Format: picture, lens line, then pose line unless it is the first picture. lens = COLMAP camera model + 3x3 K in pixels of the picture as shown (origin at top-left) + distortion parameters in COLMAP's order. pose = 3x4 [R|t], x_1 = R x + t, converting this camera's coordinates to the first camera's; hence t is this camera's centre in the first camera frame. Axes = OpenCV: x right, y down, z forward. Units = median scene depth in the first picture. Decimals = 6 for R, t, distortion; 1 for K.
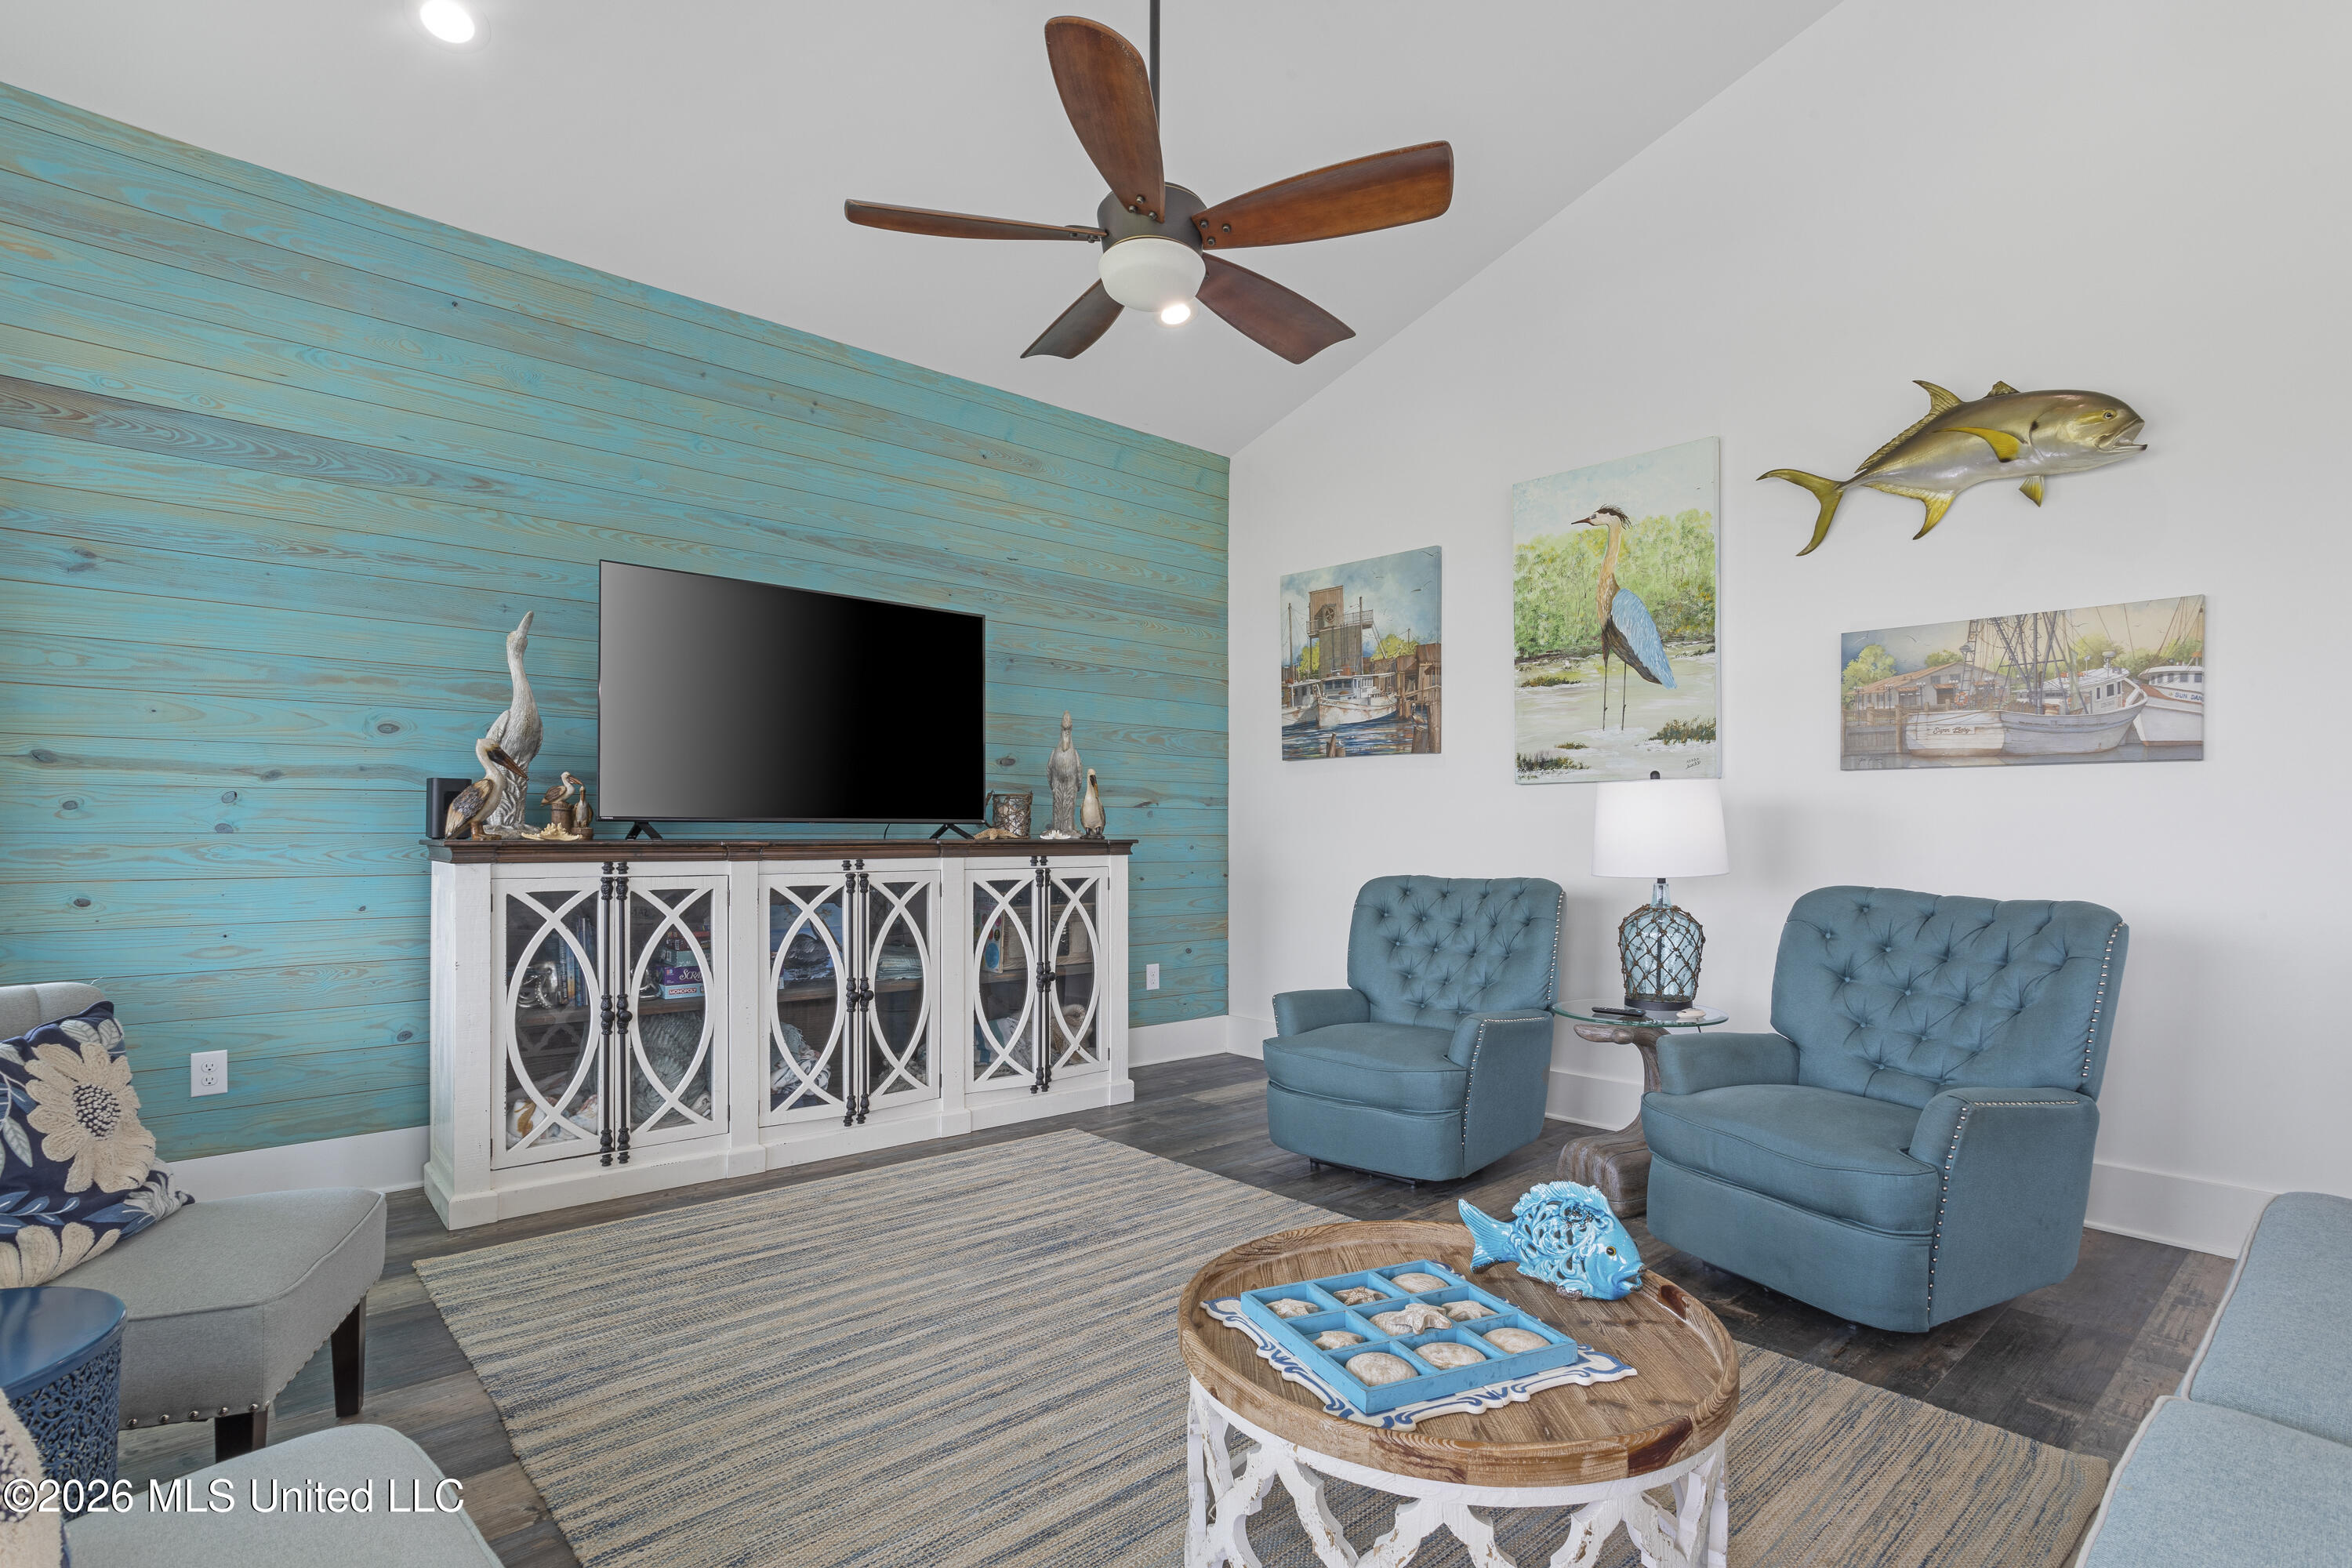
lens RADIAL K [[1146.0, 0, 1157.9], [0, 1146.0, 798.5], [0, 0, 1]] dist [-0.014318, 0.006768]
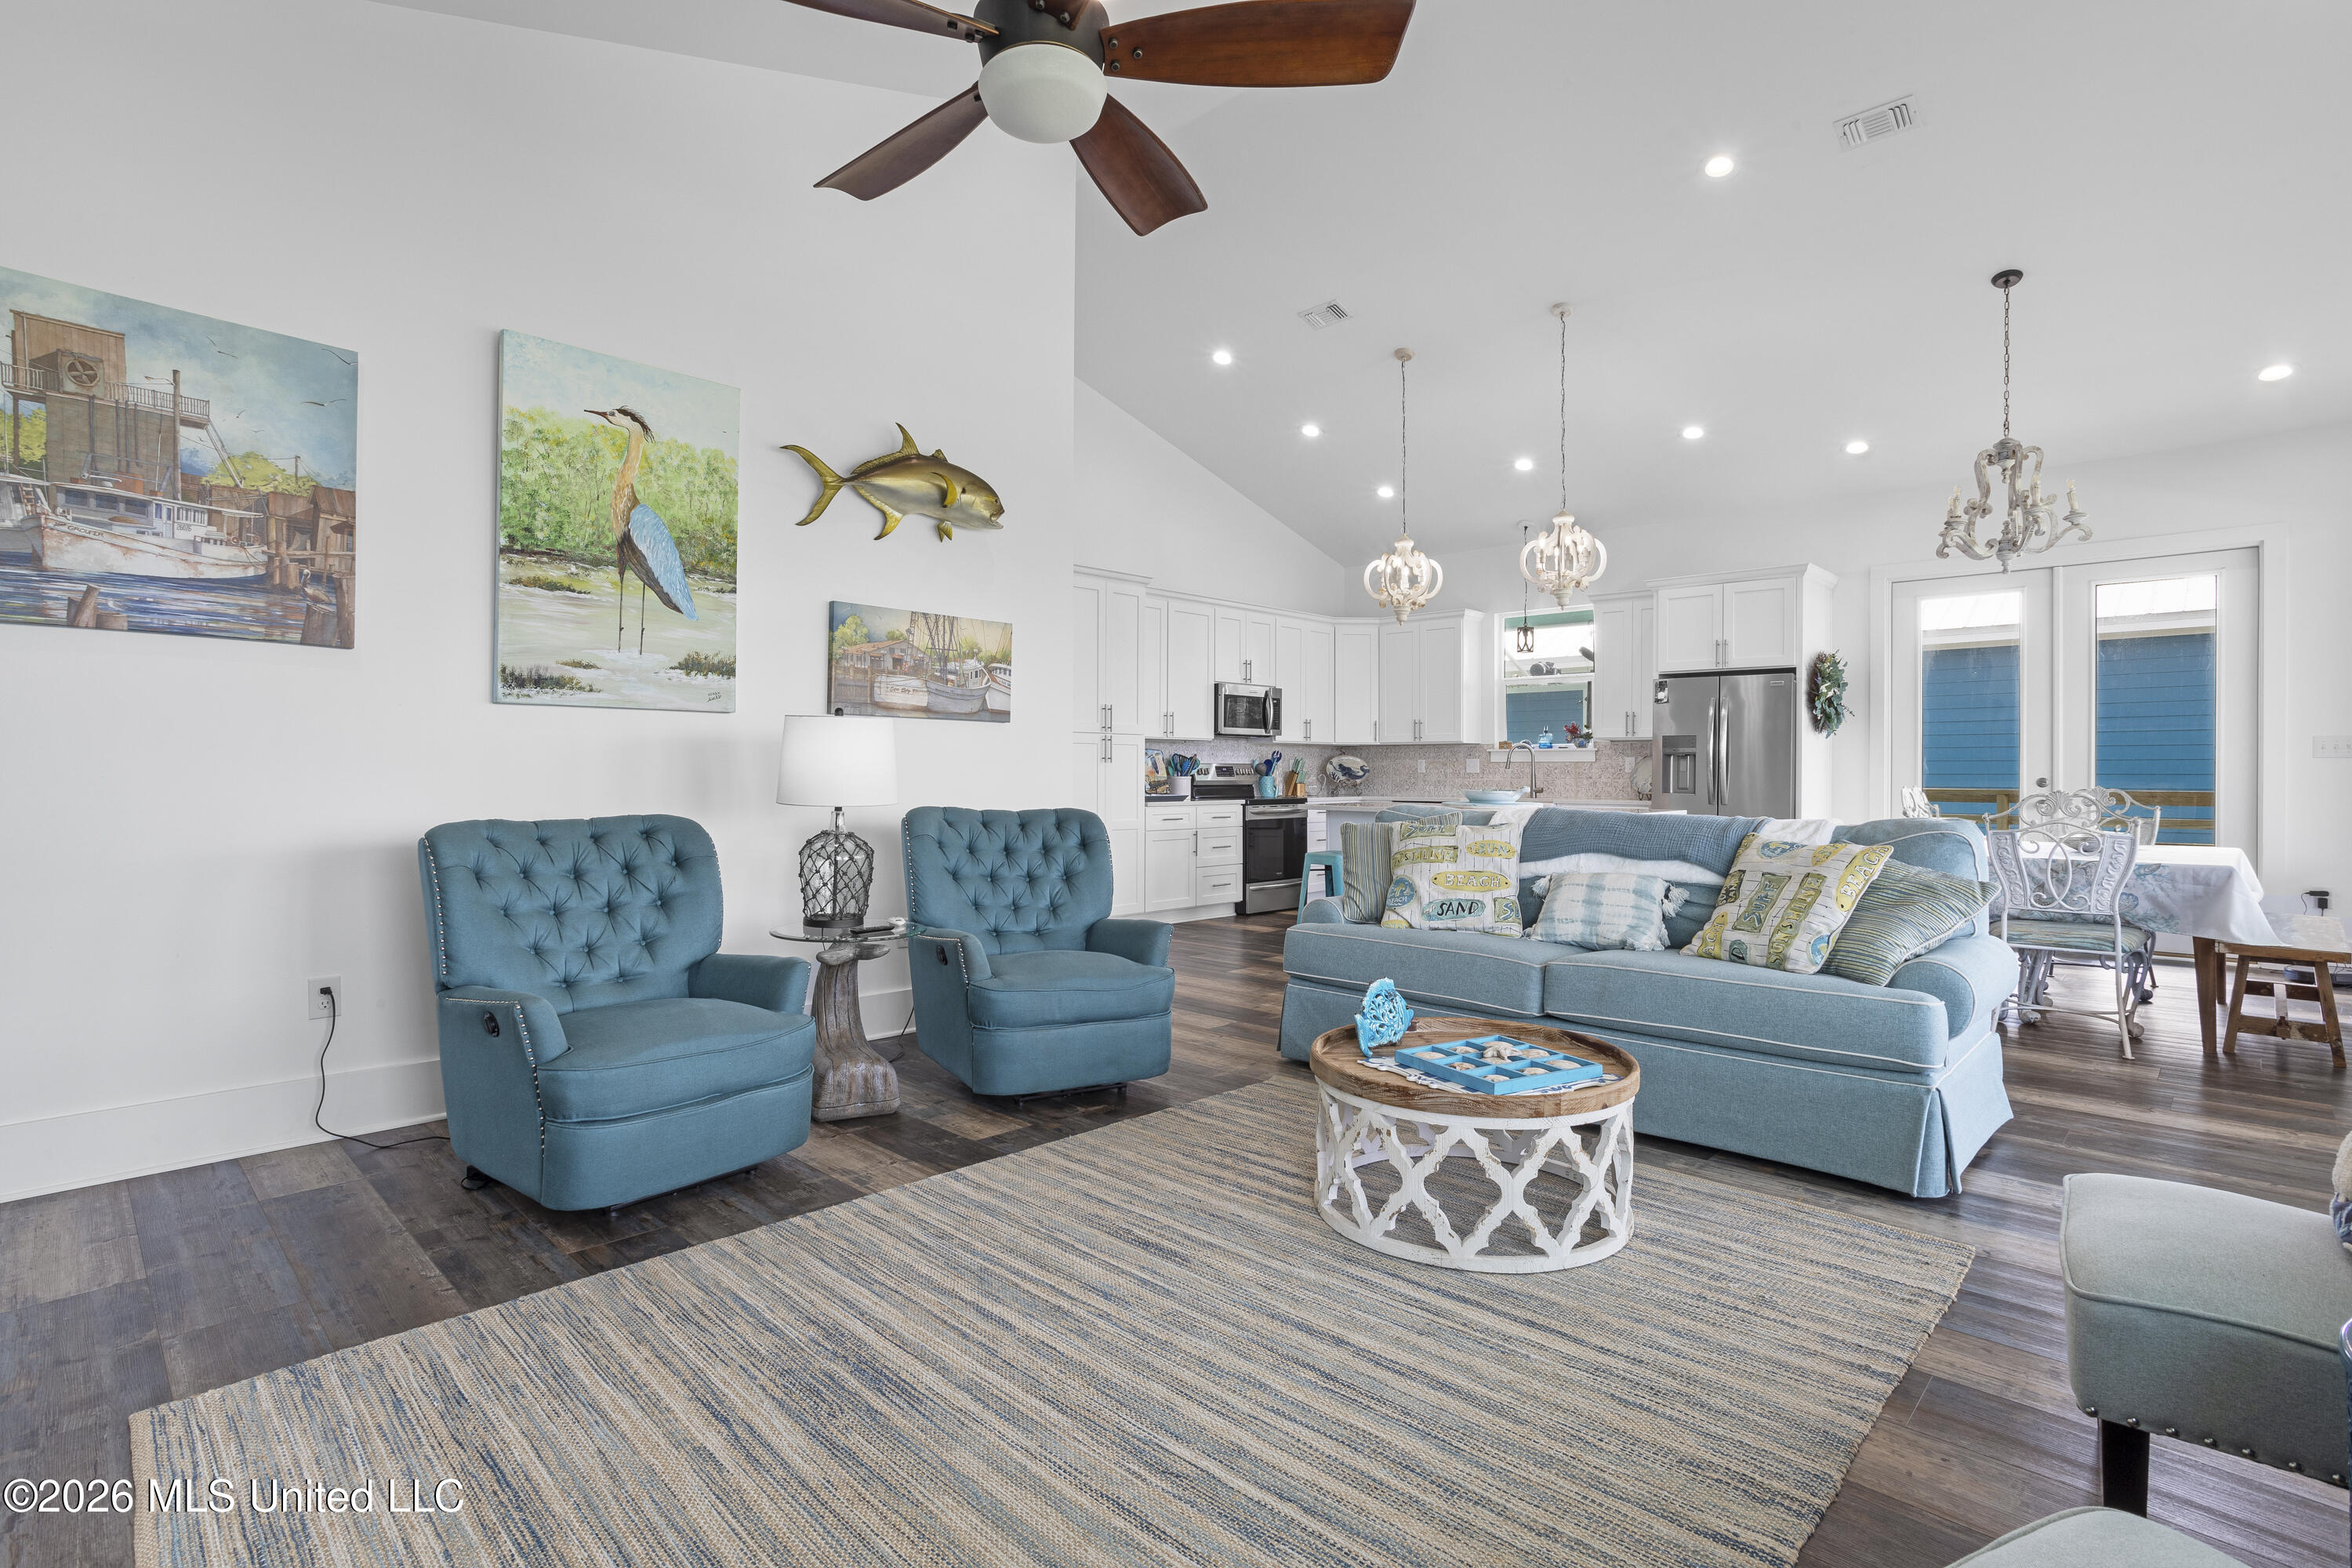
lens RADIAL K [[1098.1, 0, 1192.4], [0, 1098.1, 764.2], [0, 0, 1]] dist [-0.020021, 0.002983]
pose [[-0.075204, 0.001586, 0.997167, -0.543865], [-0.033582, 0.999427, -0.004122, 0.019493], [-0.996603, -0.033797, -0.075108, 0.637168]]
